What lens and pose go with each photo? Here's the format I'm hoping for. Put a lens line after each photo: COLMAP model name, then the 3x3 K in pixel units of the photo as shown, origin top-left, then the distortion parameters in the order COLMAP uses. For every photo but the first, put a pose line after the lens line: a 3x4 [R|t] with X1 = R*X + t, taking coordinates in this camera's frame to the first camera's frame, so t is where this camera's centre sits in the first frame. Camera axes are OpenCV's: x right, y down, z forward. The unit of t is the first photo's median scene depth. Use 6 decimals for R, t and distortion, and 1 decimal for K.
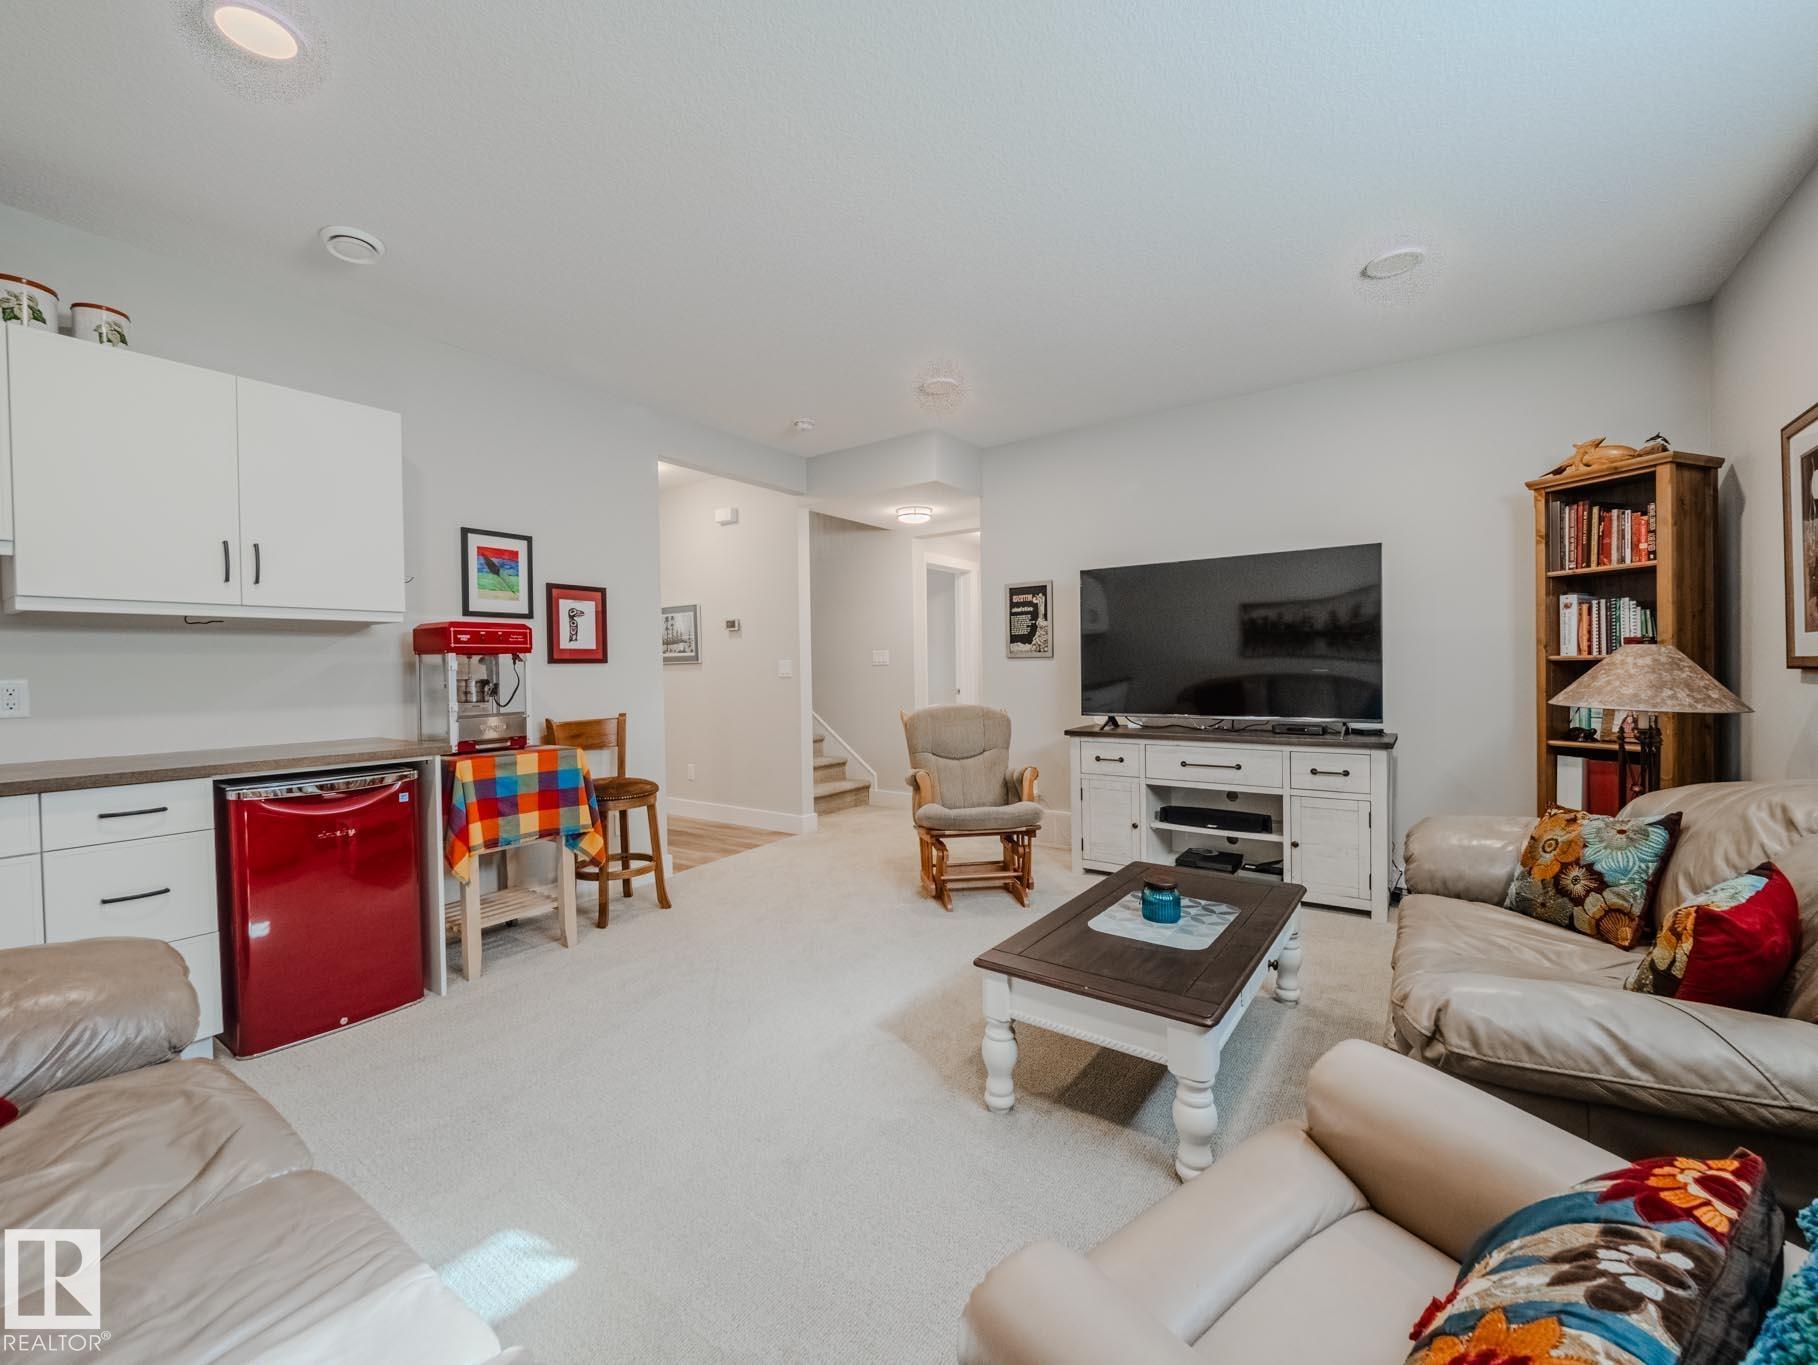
lens RADIAL K [[740.0, 0, 903.8], [0, 740.0, 682.7], [0, 0, 1]] dist [-0.000755, -0.000214]
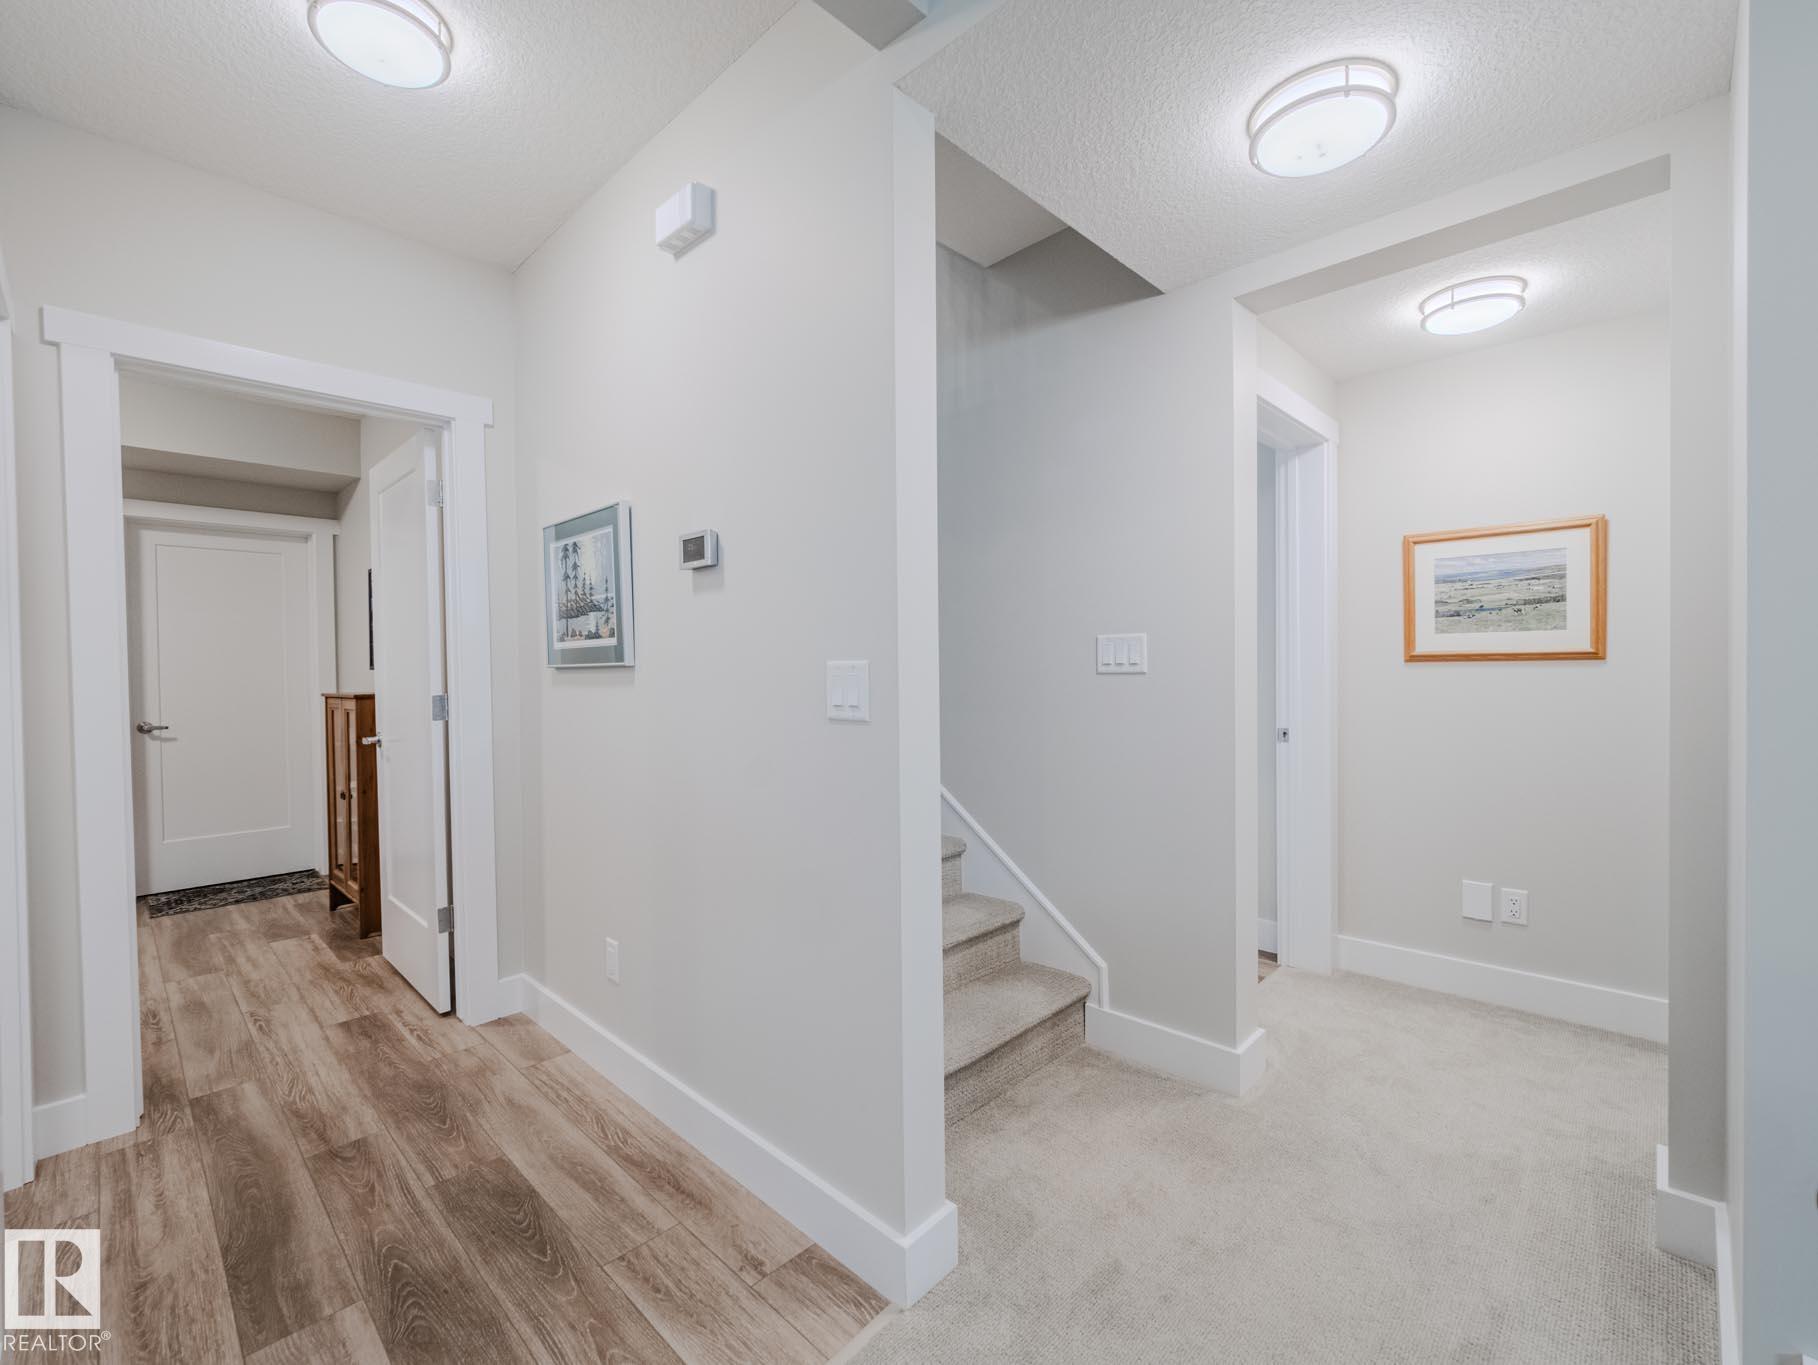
lens RADIAL K [[801.7, 0, 909.0], [0, 801.7, 682.5], [0, 0, 1]] dist [-0.004188, -0.000757]
pose [[0.988848, 0.005673, -0.148820, -0.077628], [-0.006058, 0.999979, -0.002132, -0.017354], [0.148805, 0.003009, 0.988862, 0.596372]]
